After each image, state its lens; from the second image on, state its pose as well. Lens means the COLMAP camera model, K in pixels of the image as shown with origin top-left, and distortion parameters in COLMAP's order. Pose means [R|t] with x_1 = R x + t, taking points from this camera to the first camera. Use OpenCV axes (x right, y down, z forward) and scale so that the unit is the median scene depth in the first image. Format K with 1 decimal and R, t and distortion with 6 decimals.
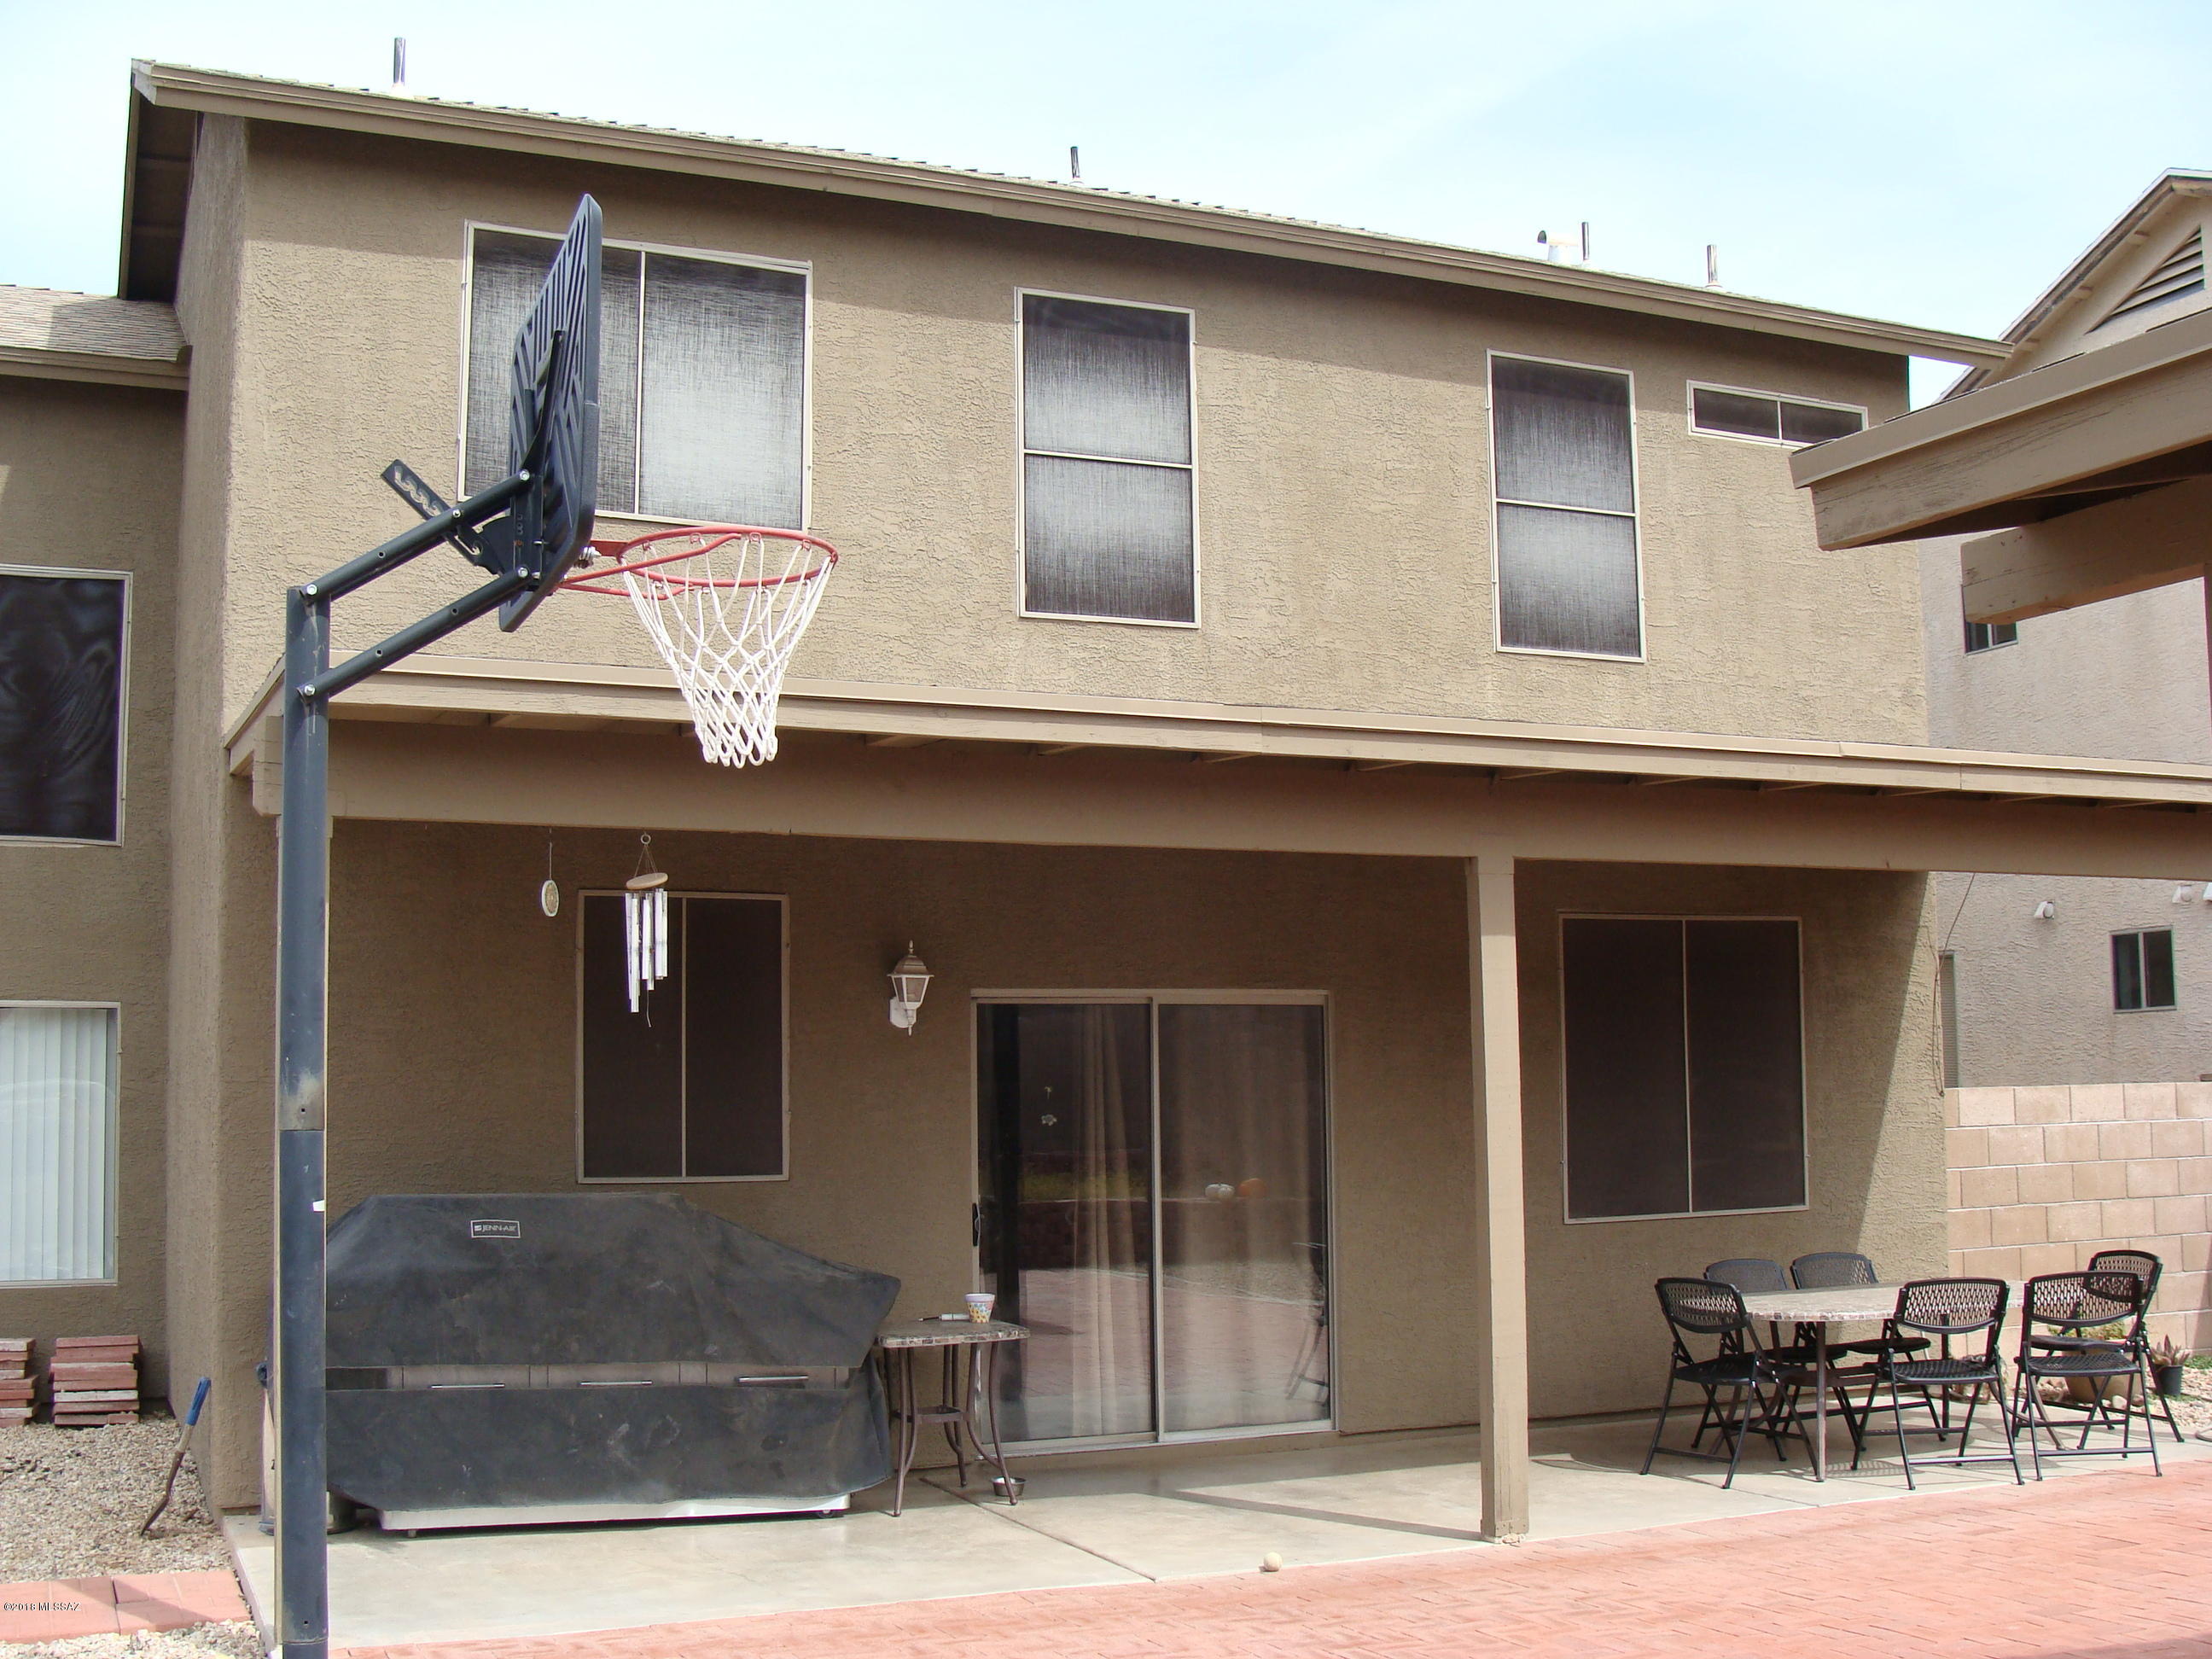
lens RADIAL K [[2498.3, 0, 1106.0], [0, 2498.3, 829.5], [0, 0, 1]] dist [-0.198329, 0.212567]
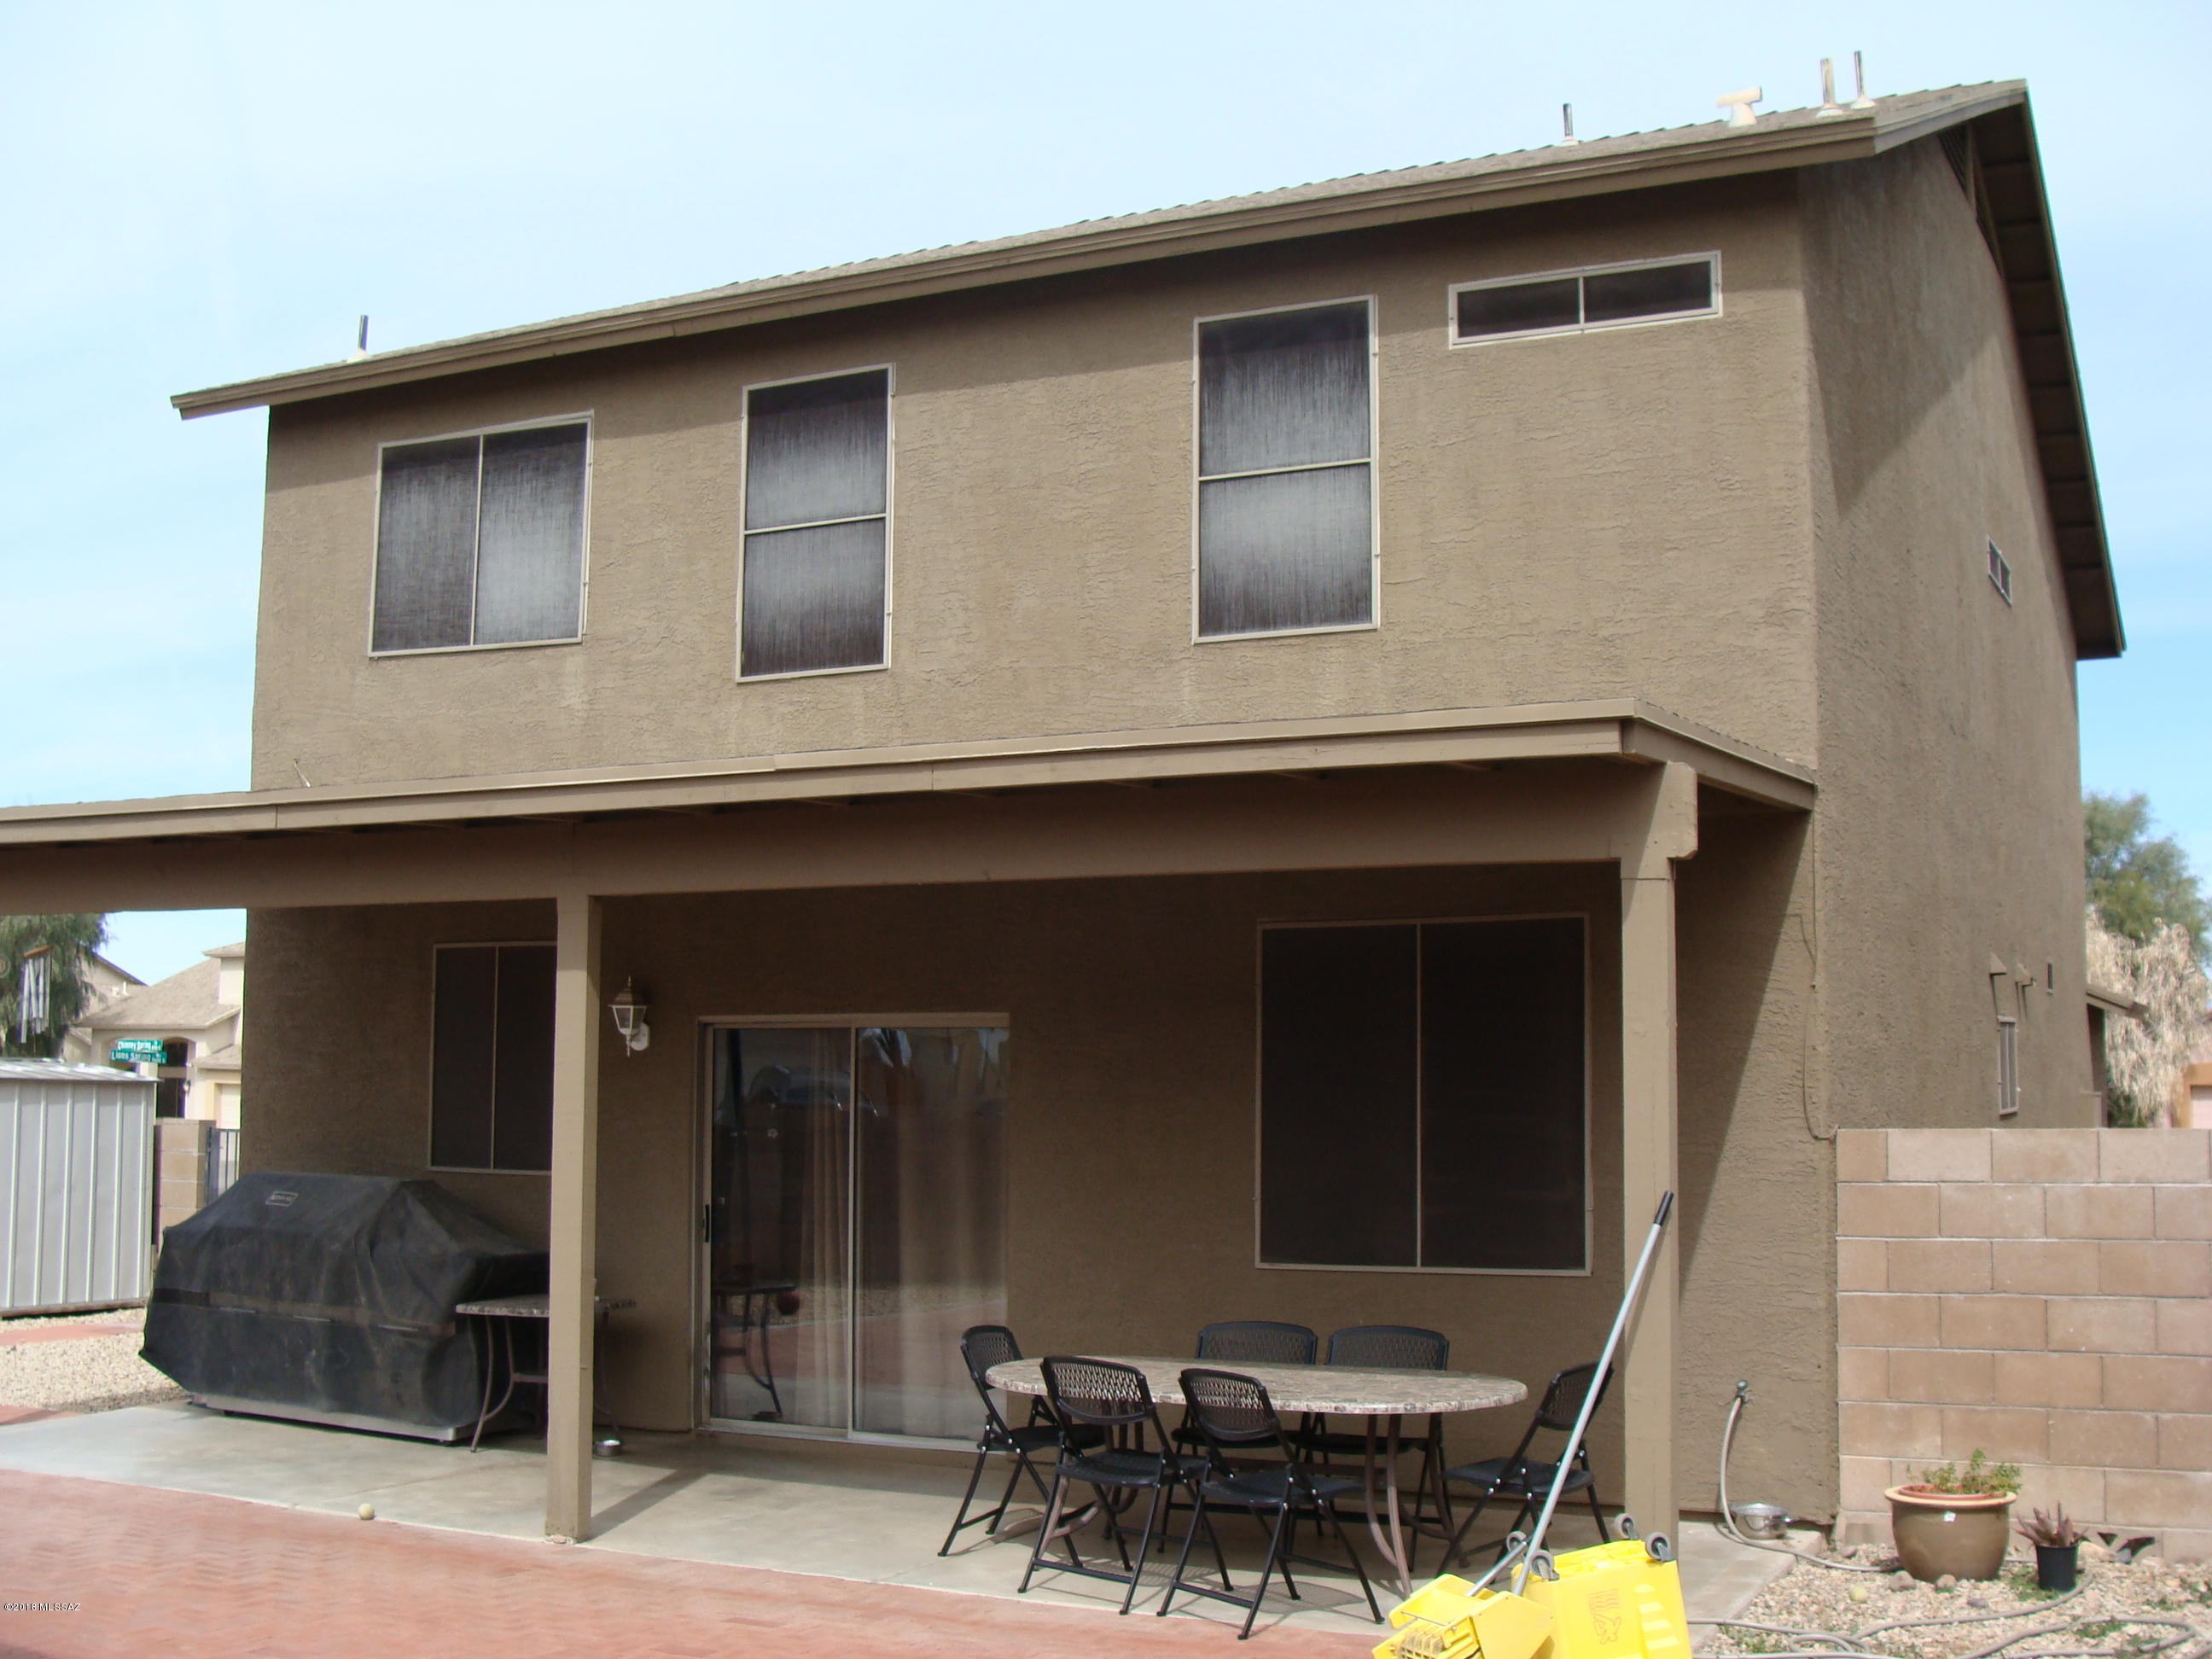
lens RADIAL K [[2498.3, 0, 1106.0], [0, 2498.3, 829.5], [0, 0, 1]] dist [-0.198329, 0.212567]
pose [[0.636313, -0.067140, -0.768504, 0.872502], [0.069161, 0.997159, -0.029851, 0.023678], [0.768324, -0.034156, 0.639149, 0.389459]]
